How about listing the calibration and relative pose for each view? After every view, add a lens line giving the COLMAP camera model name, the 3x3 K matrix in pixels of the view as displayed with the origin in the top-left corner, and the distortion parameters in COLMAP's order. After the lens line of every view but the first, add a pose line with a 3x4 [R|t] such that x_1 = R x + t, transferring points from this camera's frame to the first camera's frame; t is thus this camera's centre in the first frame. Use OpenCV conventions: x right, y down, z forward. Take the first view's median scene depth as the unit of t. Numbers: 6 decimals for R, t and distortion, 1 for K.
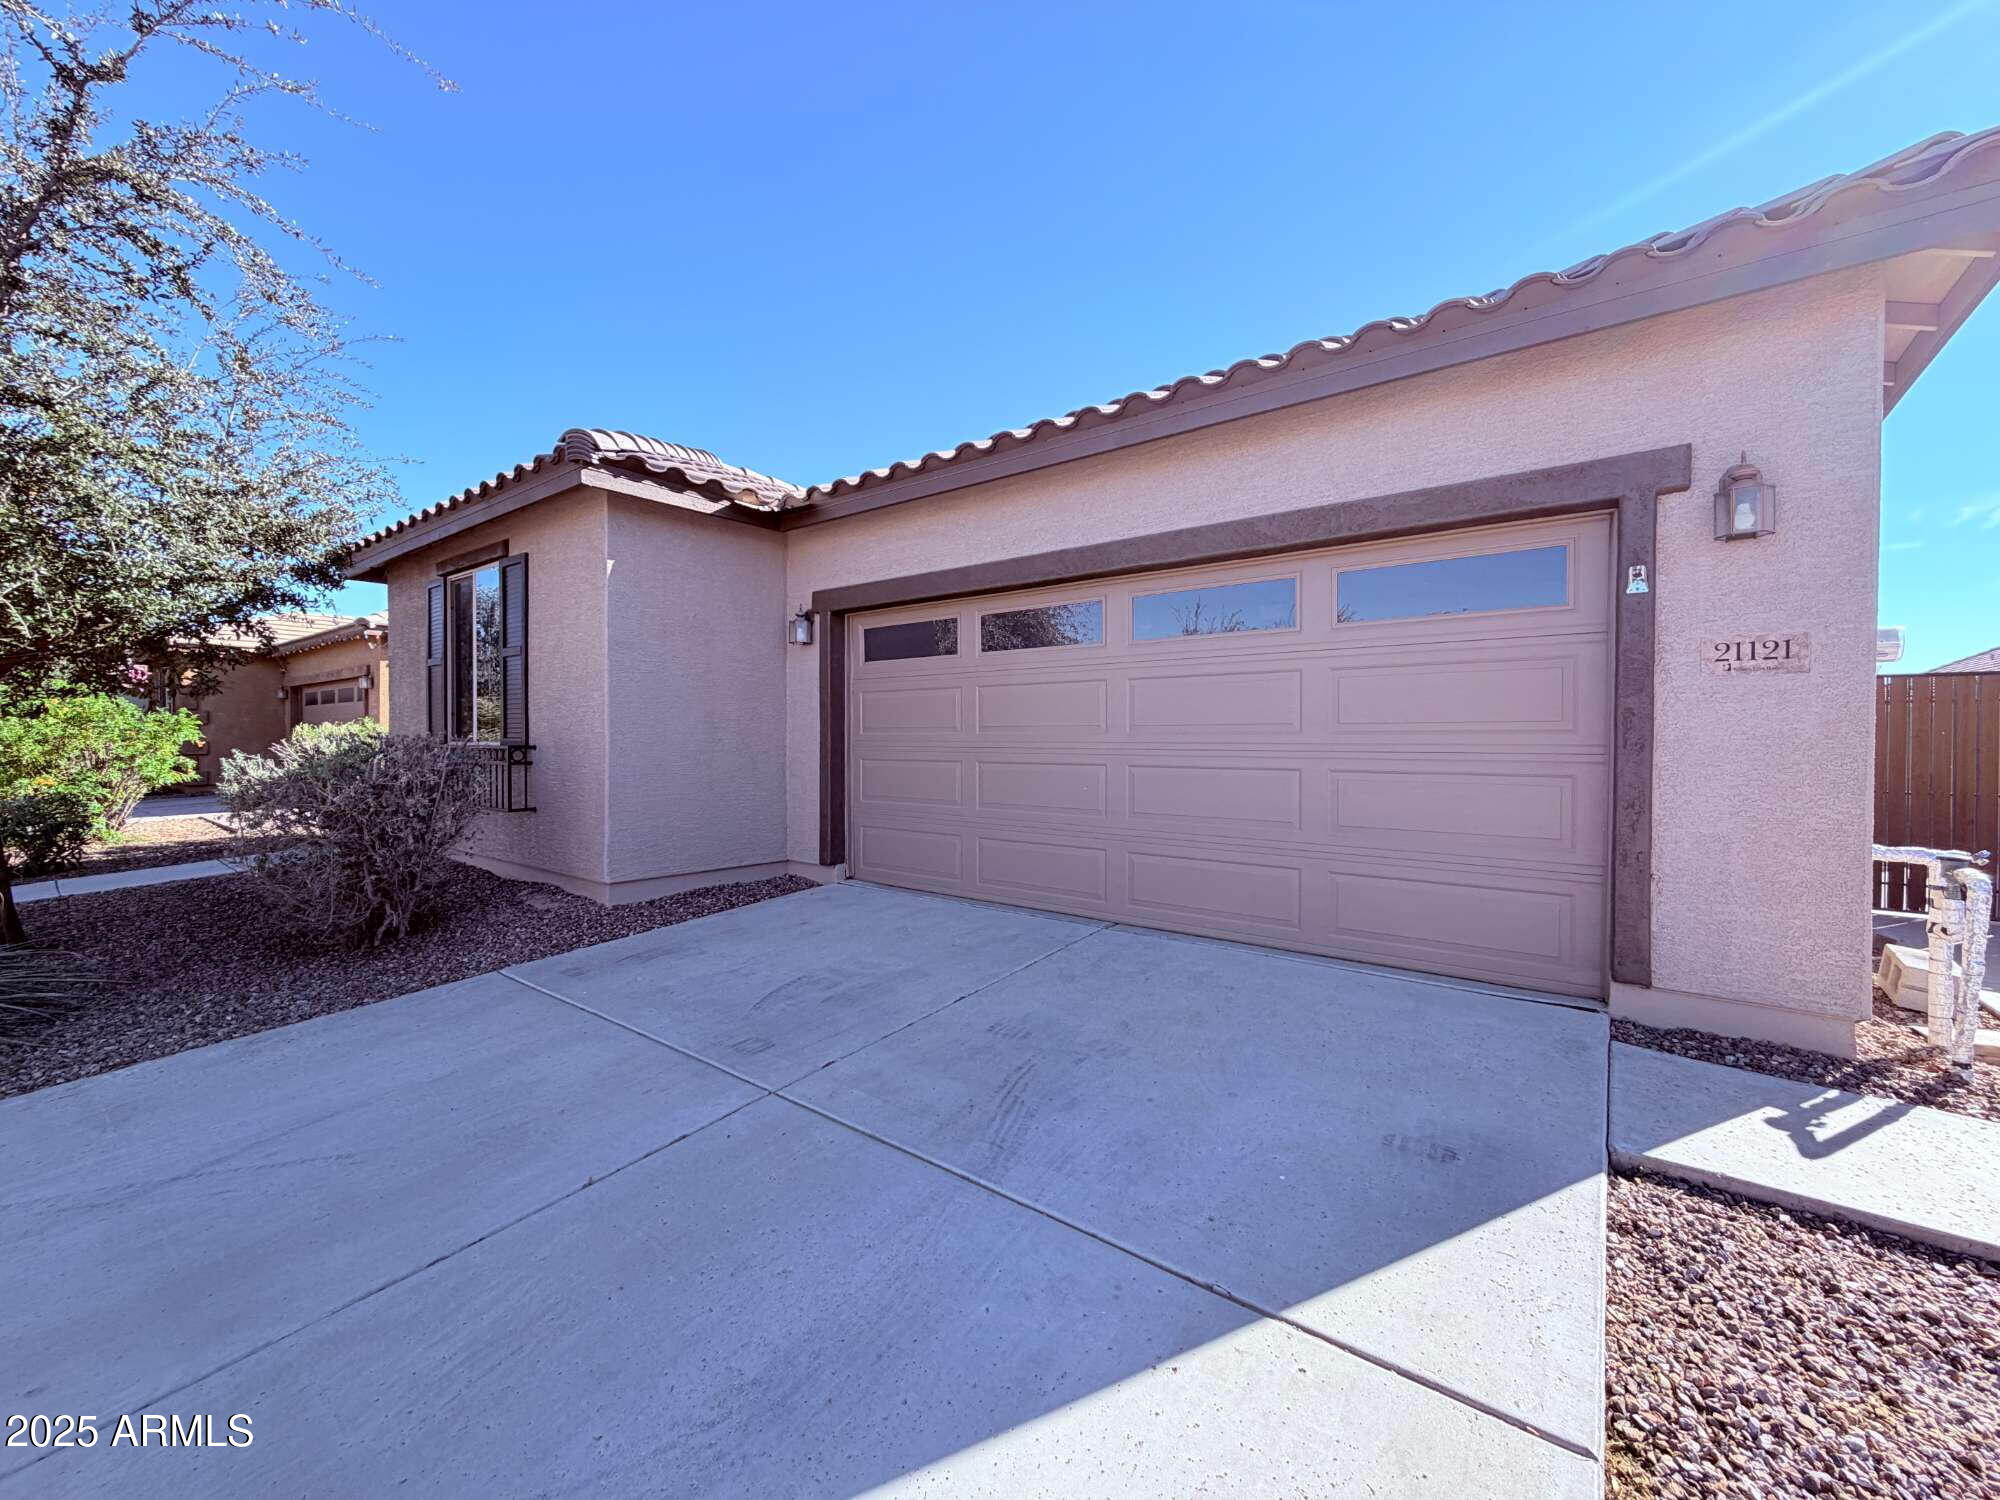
lens RADIAL K [[799.9, 0, 1000.3], [0, 799.9, 747.1], [0, 0, 1]] dist [0.001171, 0.000308]
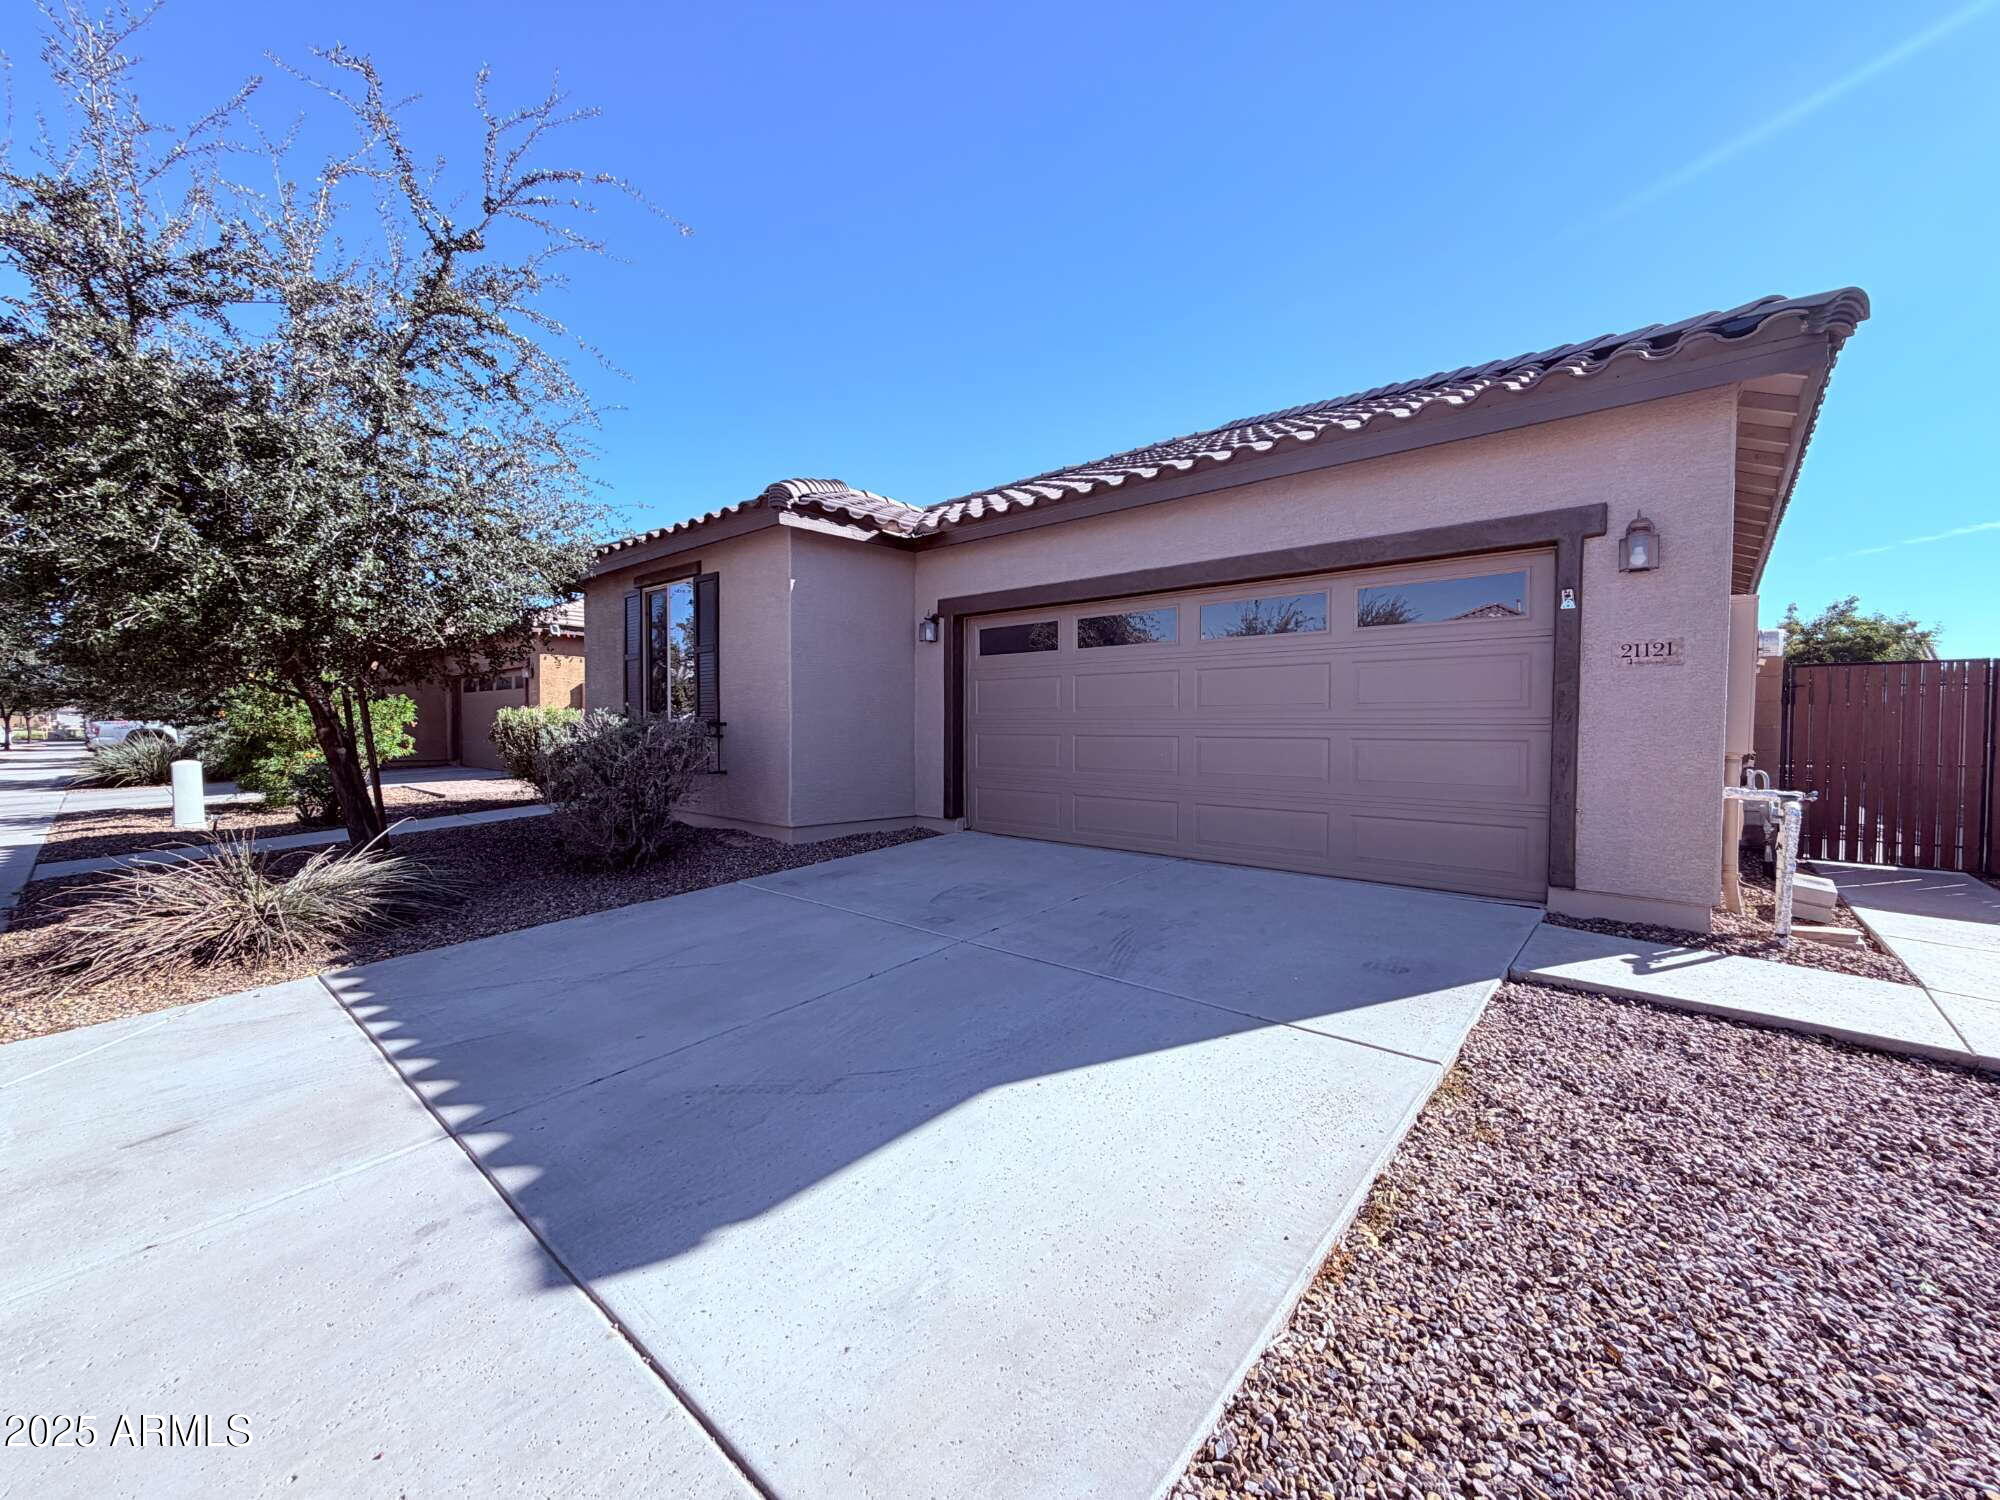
lens RADIAL K [[799.9, 0, 998.1], [0, 799.9, 748.0], [0, 0, 1]] dist [0.001171, 0.000308]
pose [[0.997279, 0.003625, -0.073632, -0.070267], [-0.002352, 0.999847, 0.017362, 0.021757], [0.073684, -0.017141, 0.997134, -0.346146]]
